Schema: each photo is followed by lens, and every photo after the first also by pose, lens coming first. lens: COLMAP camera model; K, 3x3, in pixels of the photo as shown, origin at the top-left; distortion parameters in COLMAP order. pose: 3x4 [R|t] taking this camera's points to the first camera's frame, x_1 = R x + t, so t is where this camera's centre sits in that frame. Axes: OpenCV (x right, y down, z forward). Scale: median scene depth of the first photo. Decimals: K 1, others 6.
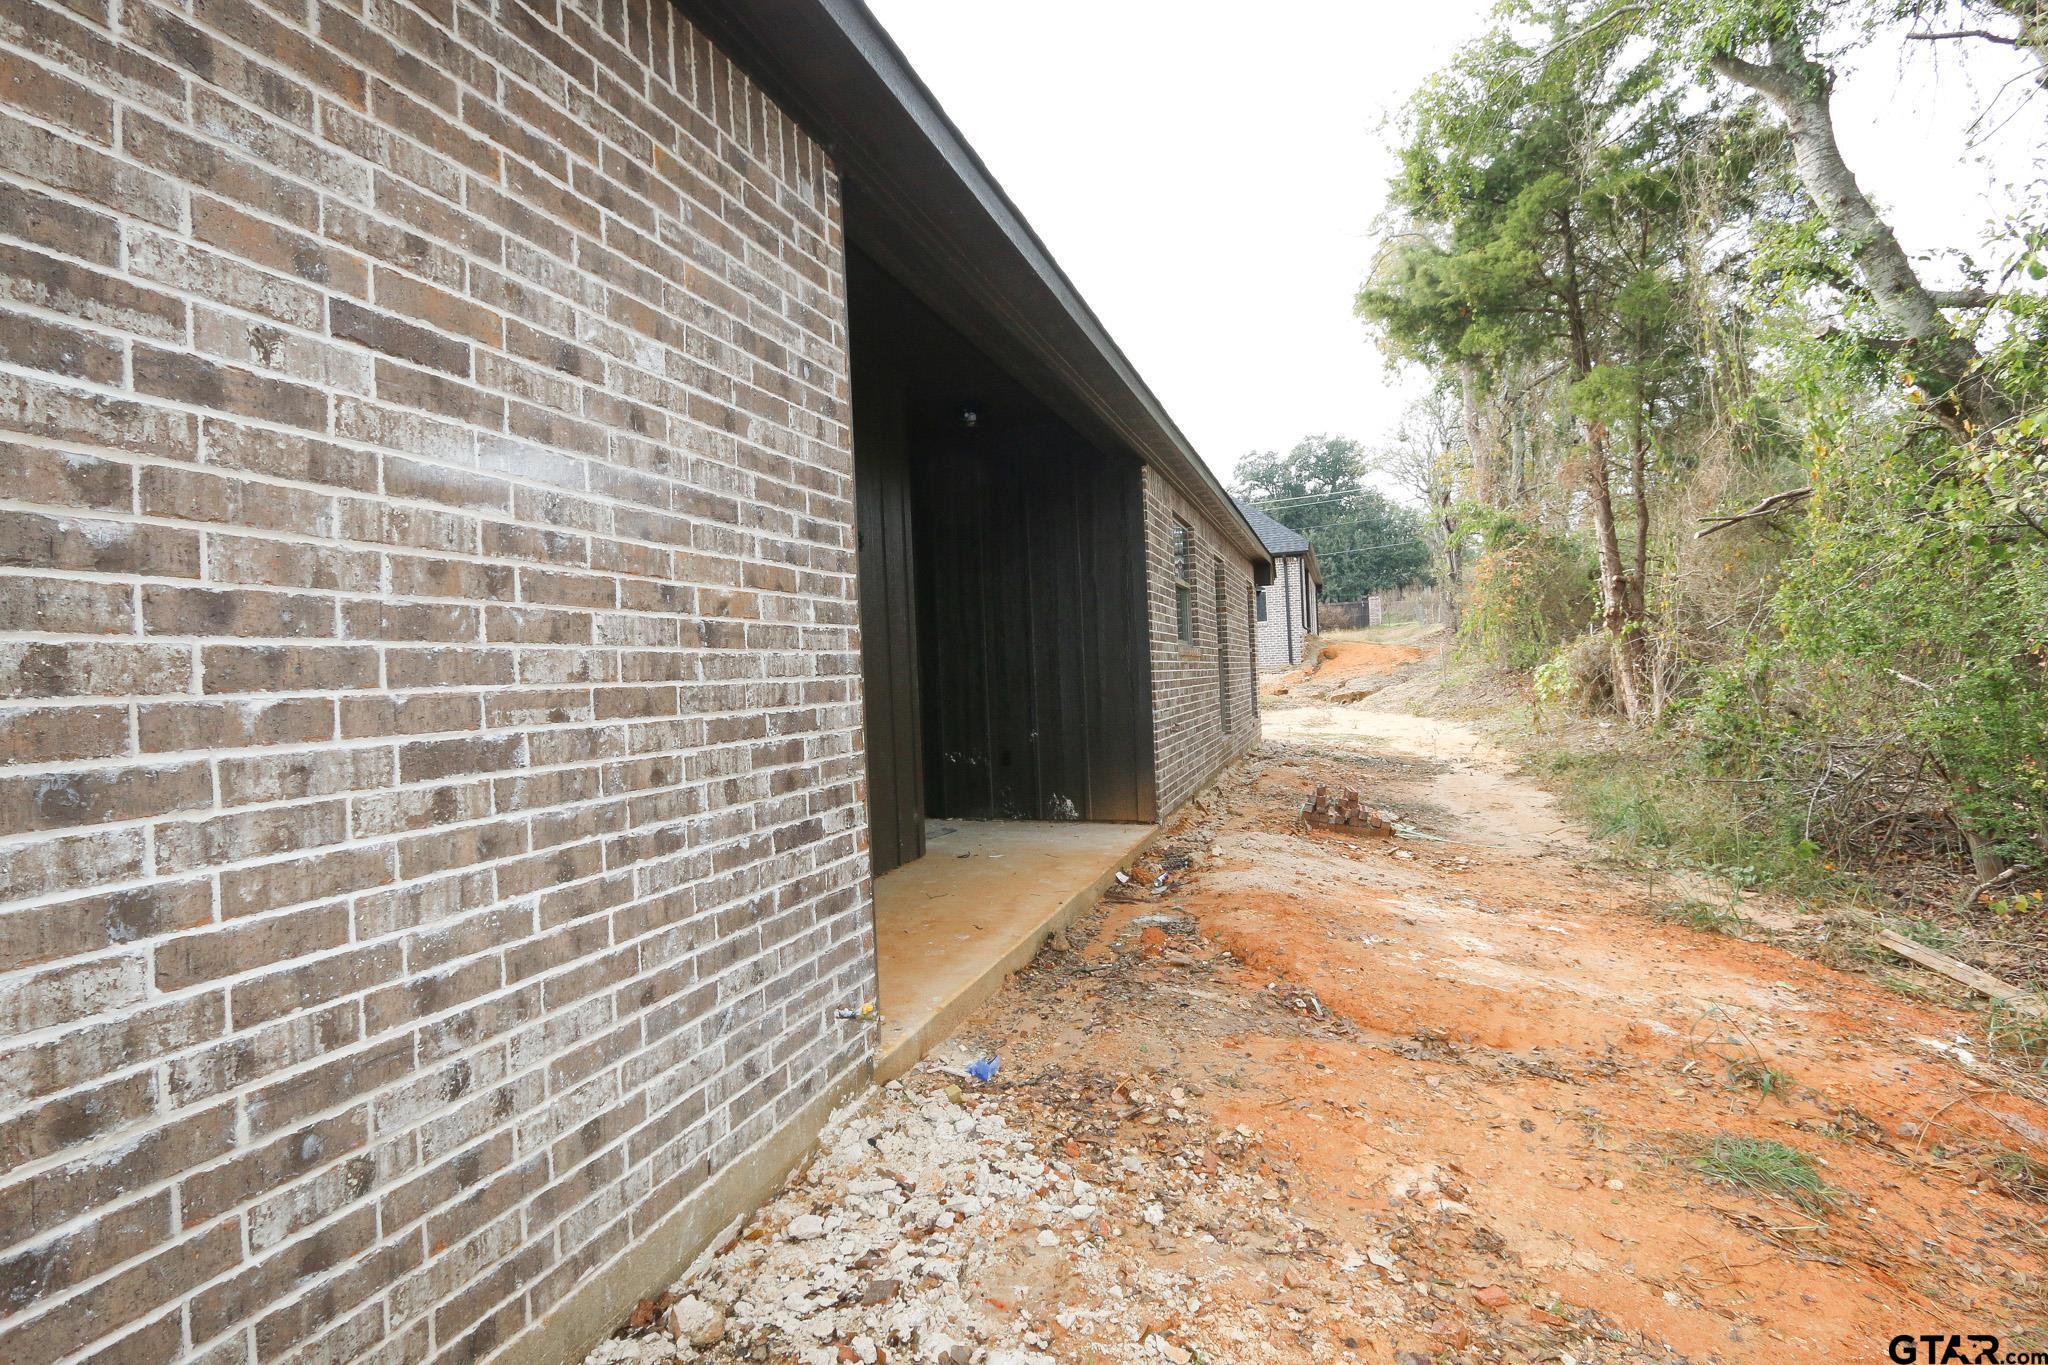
lens RADIAL K [[939.1, 0, 1022.7], [0, 939.1, 679.9], [0, 0, 1]] dist [-0.022384, 0.005302]
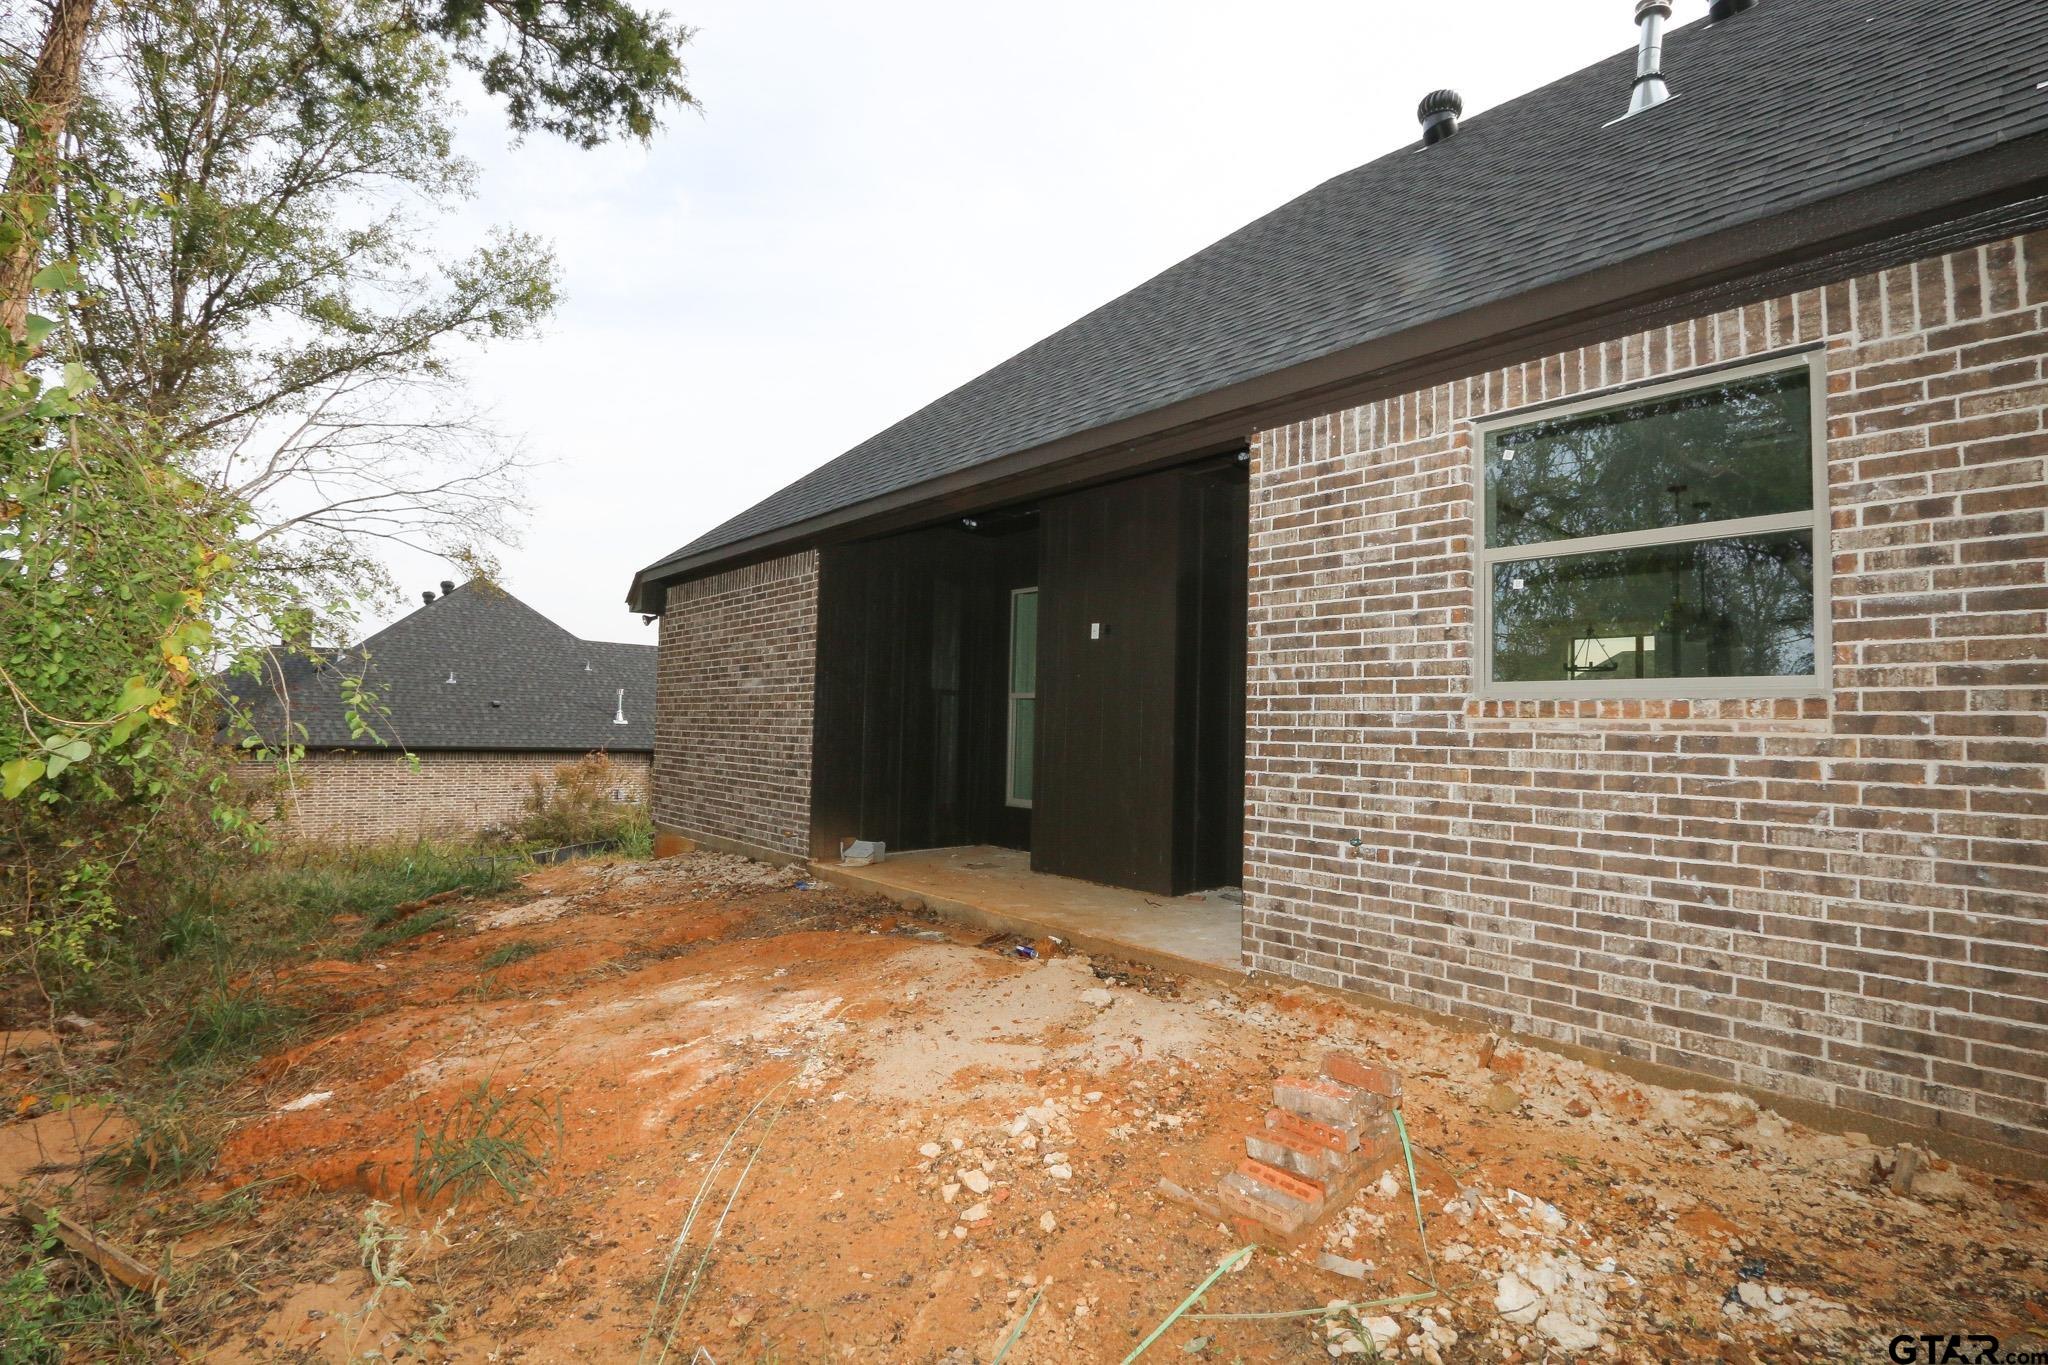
lens RADIAL K [[939.1, 0, 1009.4], [0, 939.1, 678.8], [0, 0, 1]] dist [-0.022384, 0.005302]
pose [[-0.496420, -0.014226, -0.867966, 2.067221], [-0.002551, 0.999885, -0.014929, -0.111566], [0.868079, -0.005197, -0.496399, 3.020406]]
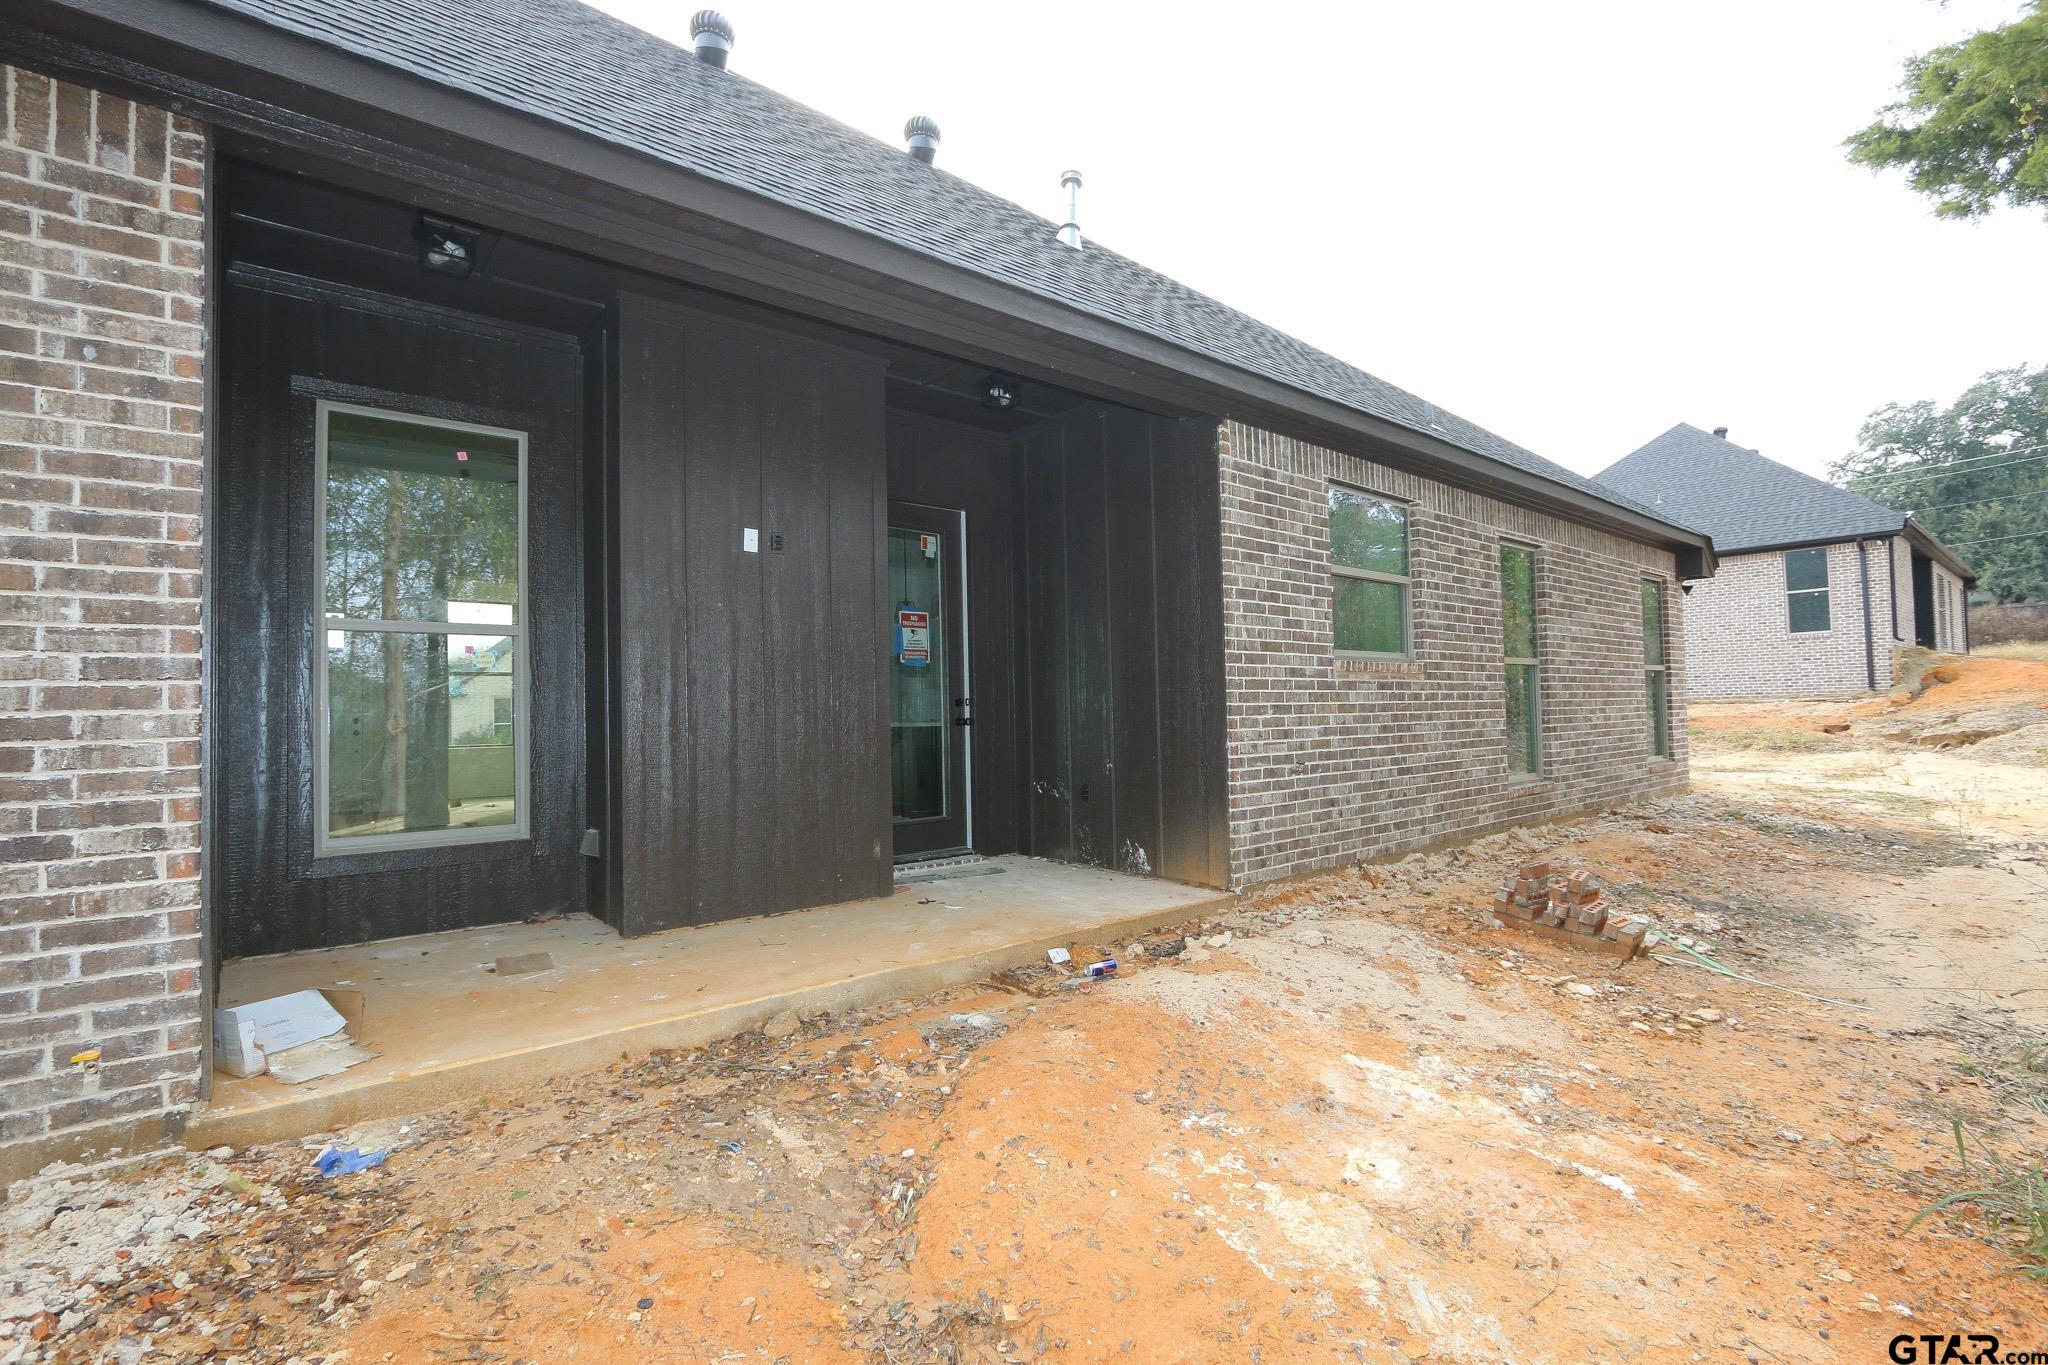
lens RADIAL K [[939.1, 0, 1013.1], [0, 939.1, 685.1], [0, 0, 1]] dist [-0.022384, 0.005302]
pose [[0.858092, 0.008777, -0.513421, 0.975134], [-0.017346, 0.999779, -0.011901, -0.004366], [0.513203, 0.019118, 0.858054, 0.659148]]
